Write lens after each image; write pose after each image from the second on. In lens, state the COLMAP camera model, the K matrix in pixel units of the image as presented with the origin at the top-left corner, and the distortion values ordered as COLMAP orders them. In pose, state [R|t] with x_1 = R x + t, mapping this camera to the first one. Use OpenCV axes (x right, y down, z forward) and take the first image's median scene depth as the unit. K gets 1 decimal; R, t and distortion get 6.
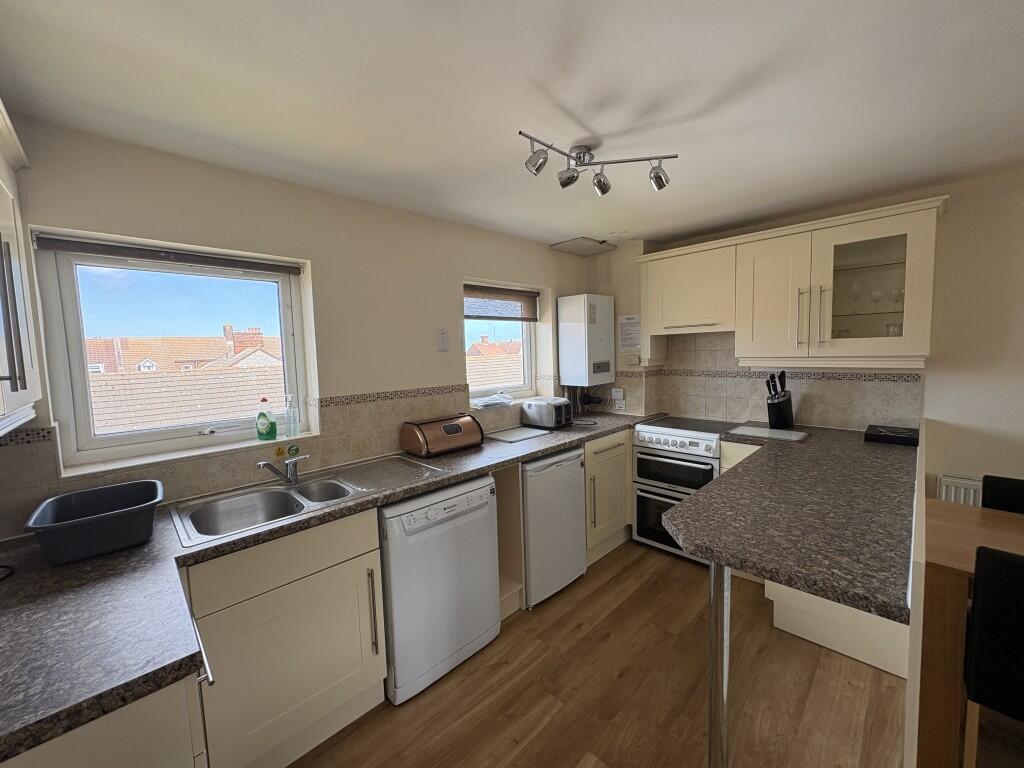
lens RADIAL K [[404.2, 0, 512.6], [0, 404.2, 381.2], [0, 0, 1]] dist [0.000924, -0.000377]
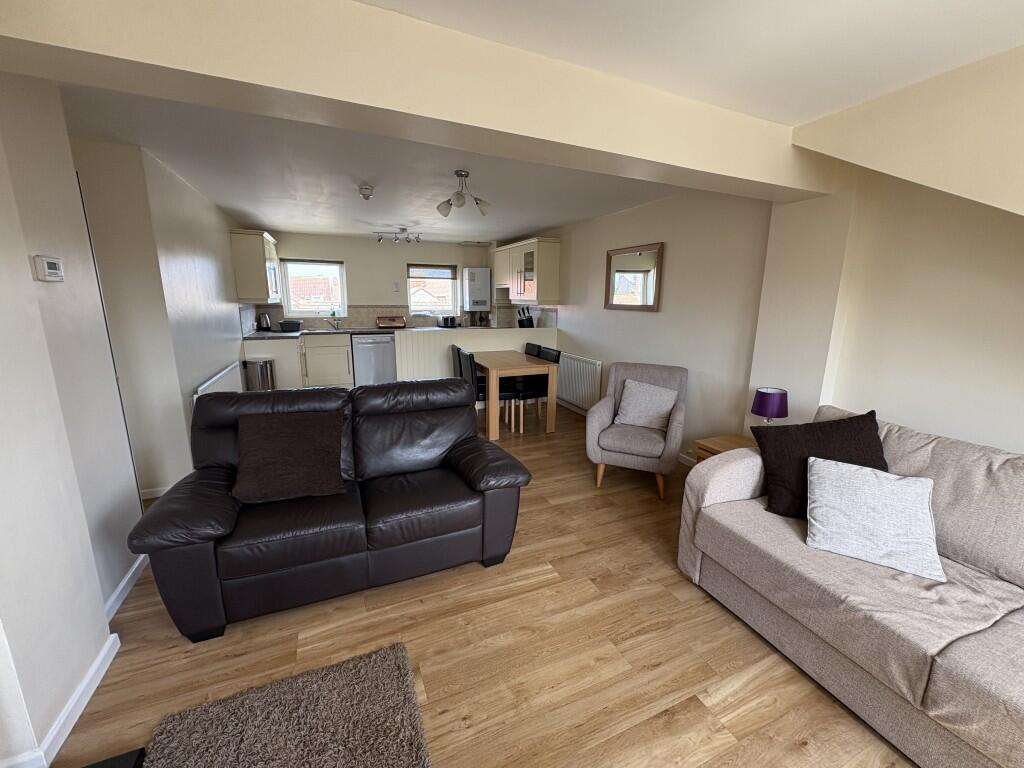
lens RADIAL K [[404.2, 0, 513.1], [0, 404.2, 382.7], [0, 0, 1]] dist [0.000924, -0.000377]
pose [[0.932310, 0.113047, -0.343538, 1.417434], [-0.067081, 0.987462, 0.142894, 0.078874], [0.355385, -0.110177, 0.928204, -1.154730]]
